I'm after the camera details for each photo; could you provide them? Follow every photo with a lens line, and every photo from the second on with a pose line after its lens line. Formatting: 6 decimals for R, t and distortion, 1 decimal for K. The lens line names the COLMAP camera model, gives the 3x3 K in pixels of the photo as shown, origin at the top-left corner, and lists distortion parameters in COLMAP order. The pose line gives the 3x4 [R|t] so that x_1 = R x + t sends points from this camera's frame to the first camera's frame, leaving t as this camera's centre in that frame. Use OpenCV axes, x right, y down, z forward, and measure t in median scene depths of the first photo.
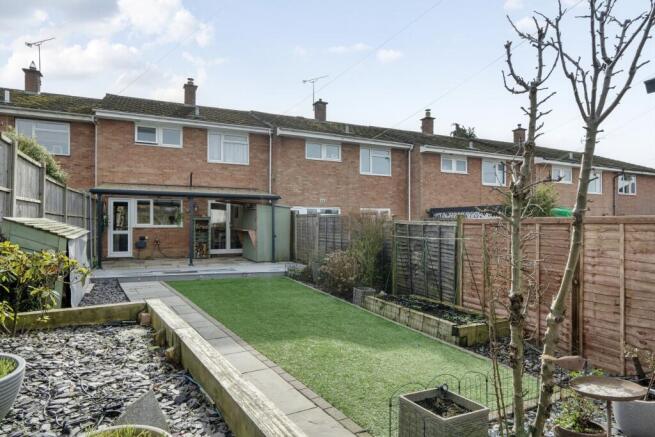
lens RADIAL K [[387.8, 0, 327.2], [0, 387.8, 221.9], [0, 0, 1]] dist [0.000738, -0.000728]
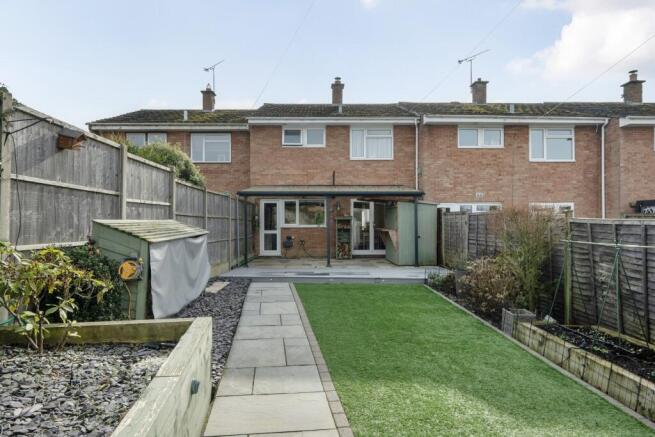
lens RADIAL K [[387.8, 0, 327.2], [0, 387.8, 221.9], [0, 0, 1]] dist [0.000738, -0.000728]
pose [[0.912039, -0.007328, -0.410038, 0.038127], [0.008690, 0.999961, 0.001459, -0.000806], [0.410011, -0.004894, 0.912067, 0.102225]]
